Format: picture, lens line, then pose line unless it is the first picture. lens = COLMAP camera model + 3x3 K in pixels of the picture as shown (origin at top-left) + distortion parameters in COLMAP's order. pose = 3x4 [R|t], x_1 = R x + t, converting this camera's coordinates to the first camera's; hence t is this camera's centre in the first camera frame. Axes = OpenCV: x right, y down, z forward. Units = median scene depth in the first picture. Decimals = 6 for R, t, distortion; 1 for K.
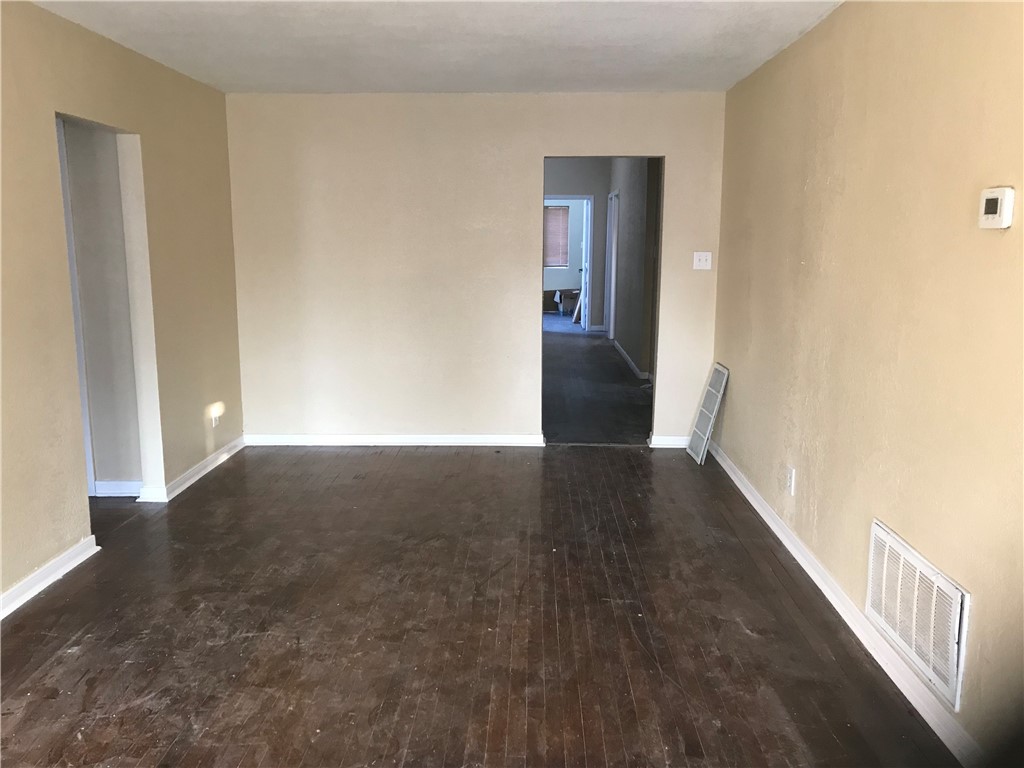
lens RADIAL K [[841.9, 0, 512.2], [0, 841.9, 381.6], [0, 0, 1]] dist [0.015161, -0.026859]
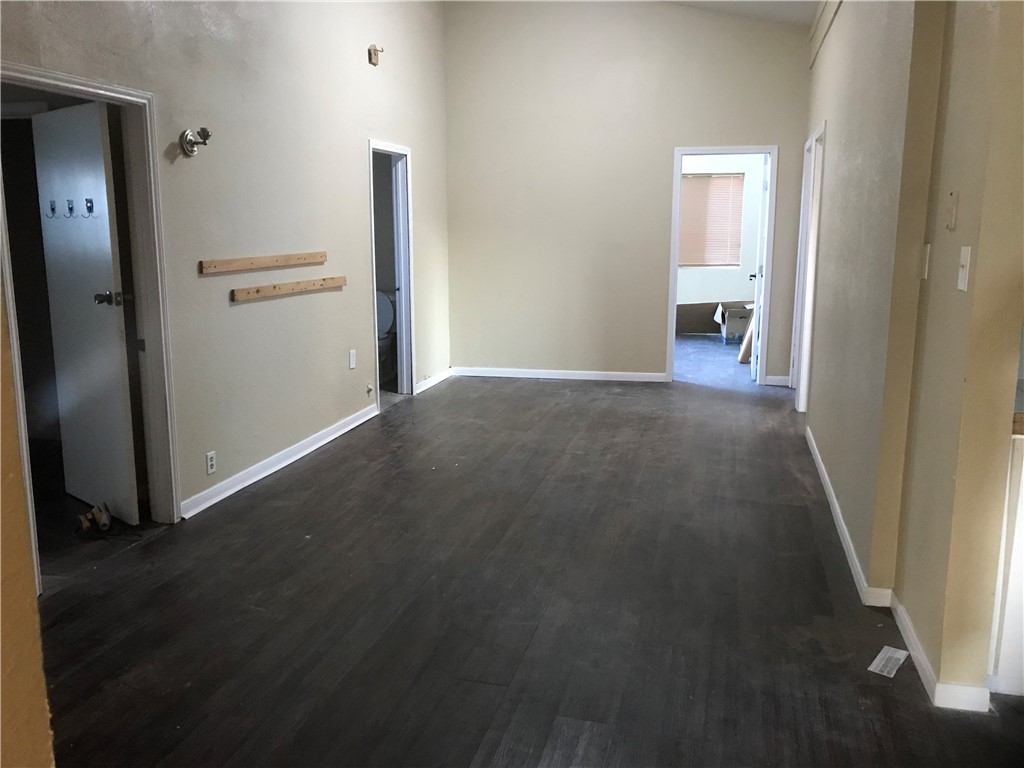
lens RADIAL K [[841.9, 0, 512.4], [0, 841.9, 383.9], [0, 0, 1]] dist [0.015161, -0.026859]
pose [[0.975091, 0.029575, -0.219826, 0.051802], [-0.025494, 0.999446, 0.021378, -0.068454], [0.220336, -0.015241, 0.975305, 0.402451]]
